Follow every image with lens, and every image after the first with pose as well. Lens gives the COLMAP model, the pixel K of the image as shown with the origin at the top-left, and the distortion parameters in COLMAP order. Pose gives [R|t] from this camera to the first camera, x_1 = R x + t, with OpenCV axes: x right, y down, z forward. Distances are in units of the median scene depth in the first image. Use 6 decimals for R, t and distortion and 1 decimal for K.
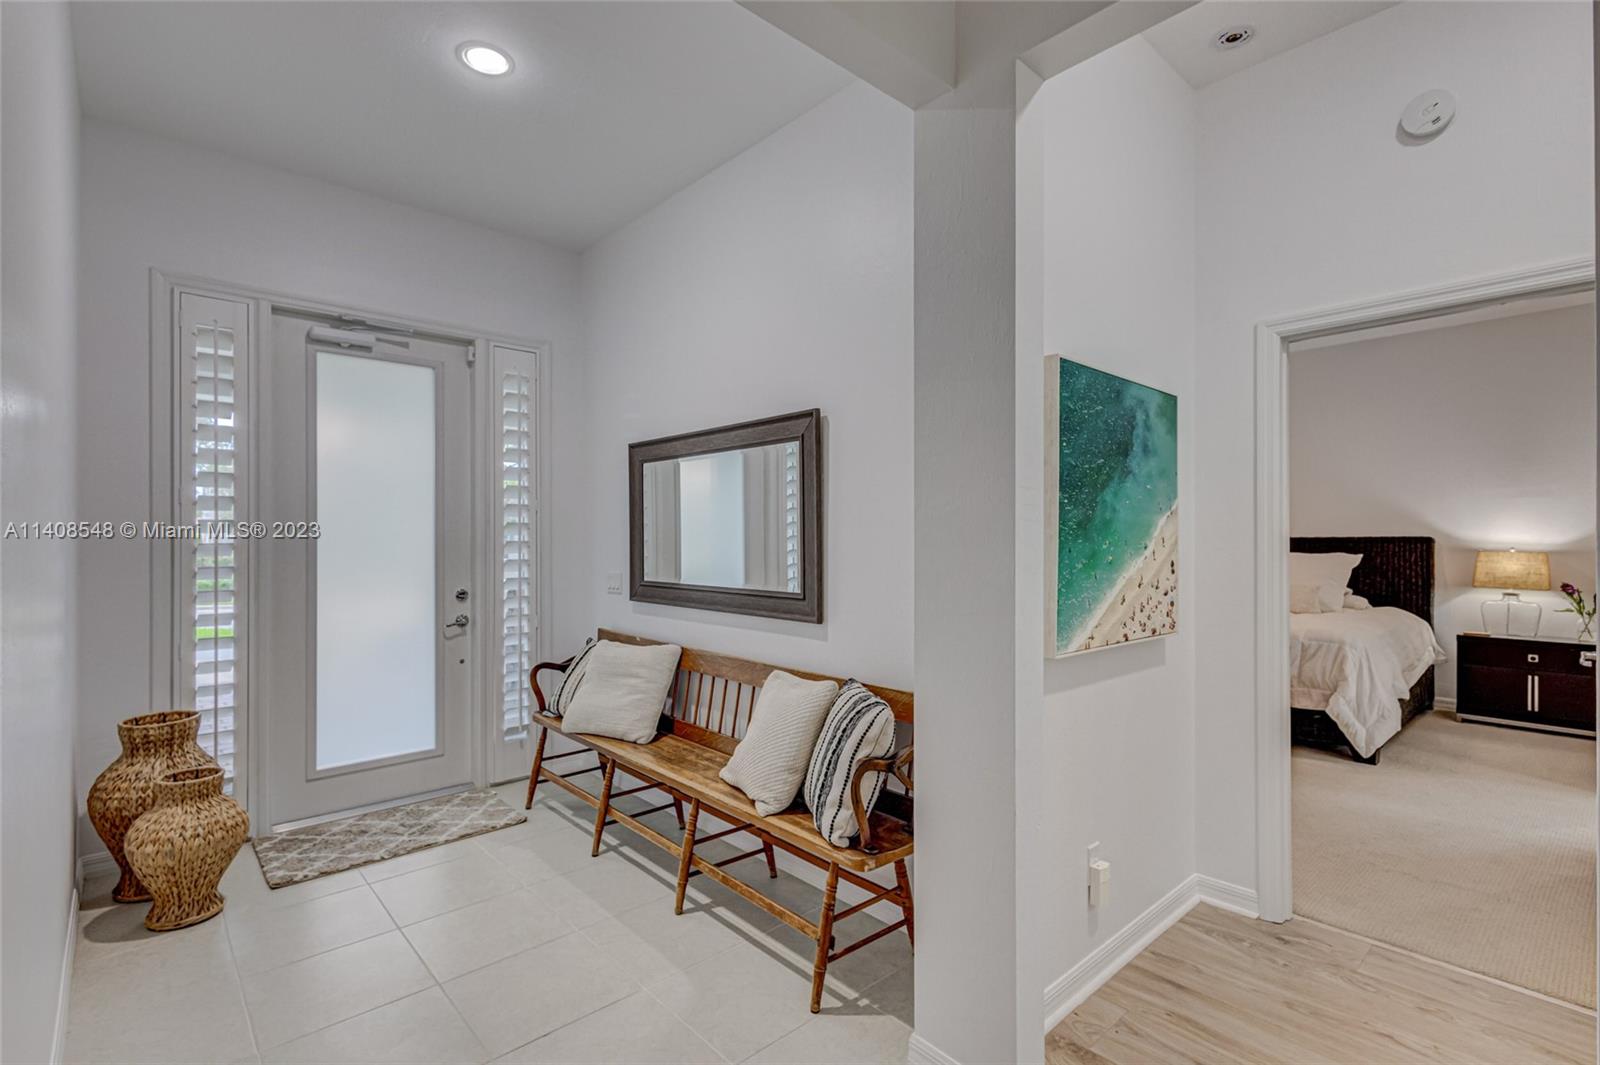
lens RADIAL K [[740.5, 0, 806.7], [0, 740.5, 536.7], [0, 0, 1]] dist [0.002678, 0.000177]
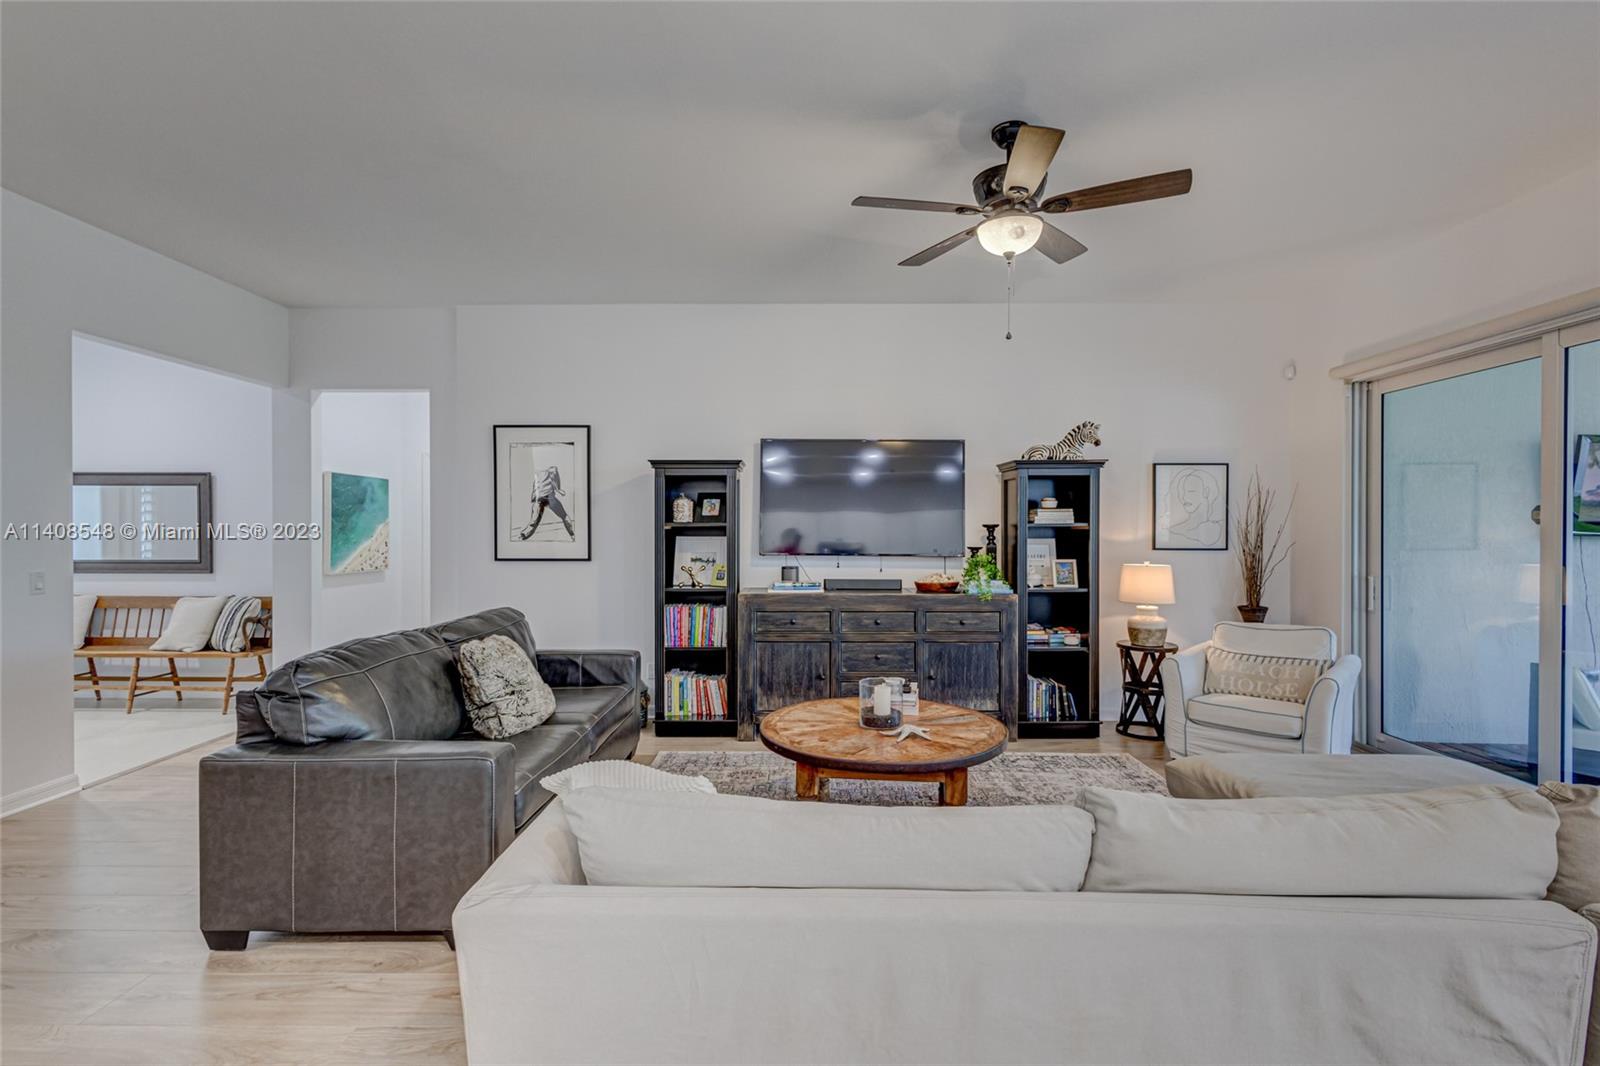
lens RADIAL K [[740.5, 0, 806.7], [0, 740.5, 537.2], [0, 0, 1]] dist [0.002678, 0.000177]
pose [[0.685020, -0.005544, 0.728503, -0.426637], [-0.005521, 0.999903, 0.012801, -0.027007], [-0.728503, -0.012791, 0.684923, -1.998640]]
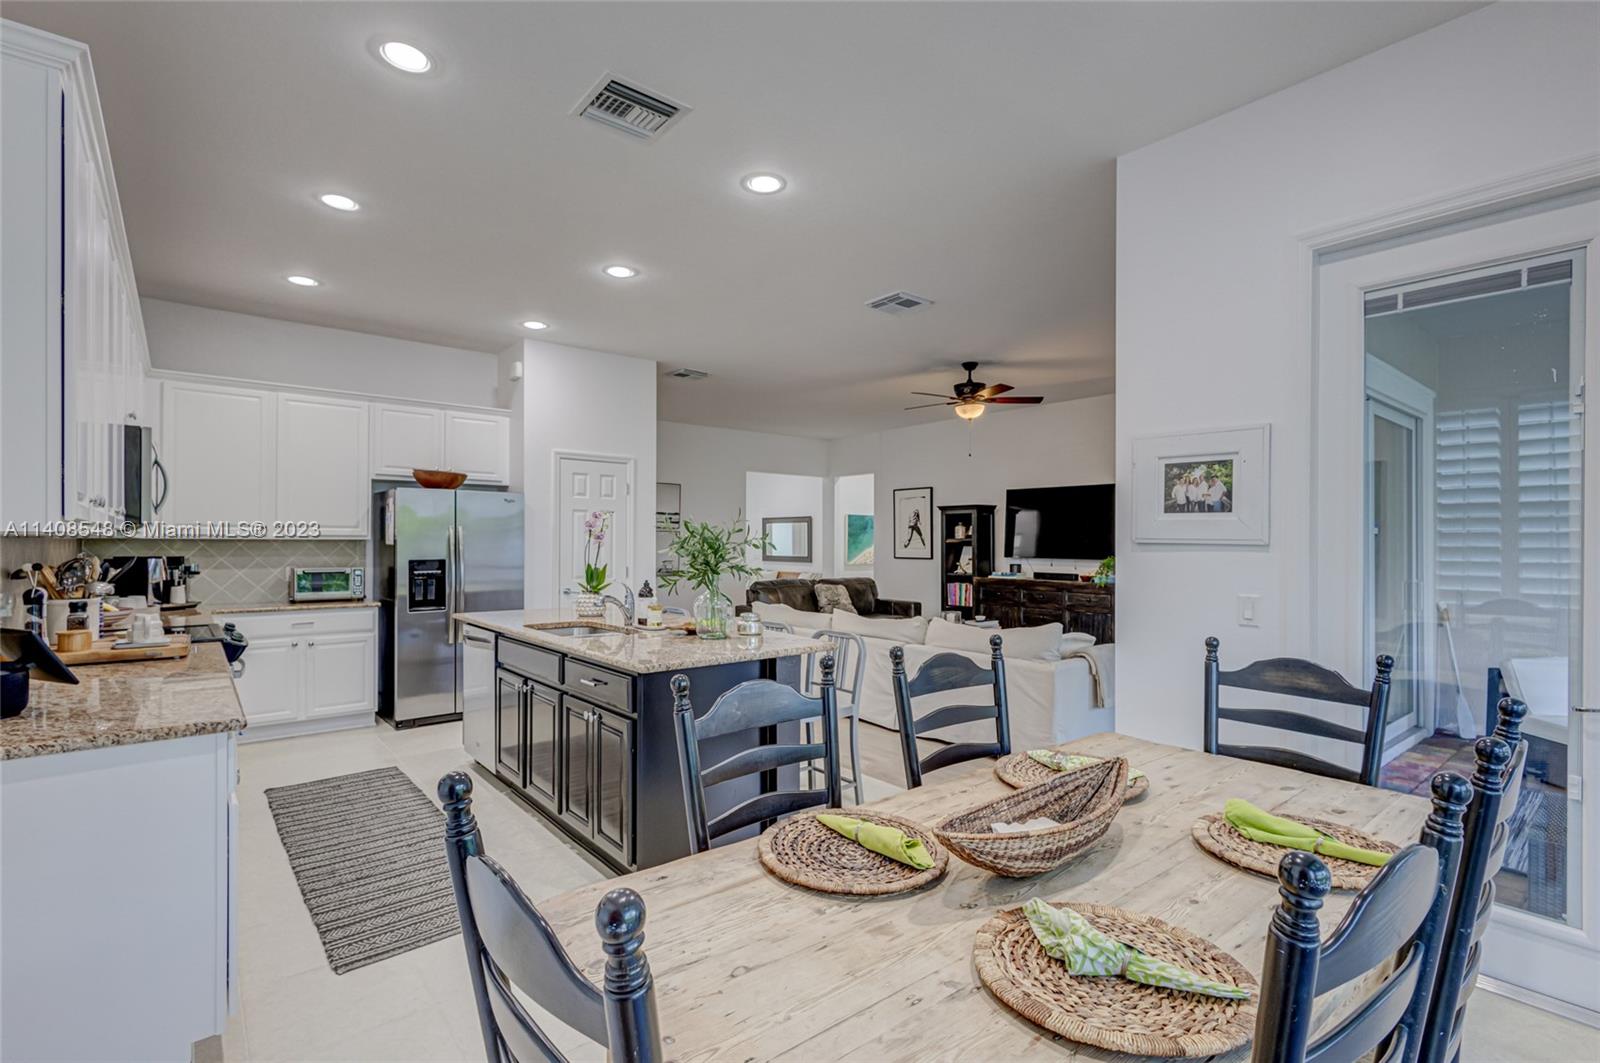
lens RADIAL K [[740.5, 0, 806.7], [0, 740.5, 535.7], [0, 0, 1]] dist [0.002678, 0.000177]
pose [[0.999312, 0.001322, -0.037060, 0.193409], [-0.001462, 0.999992, -0.003756, -0.039287], [0.037055, 0.003808, 0.999306, -4.151847]]
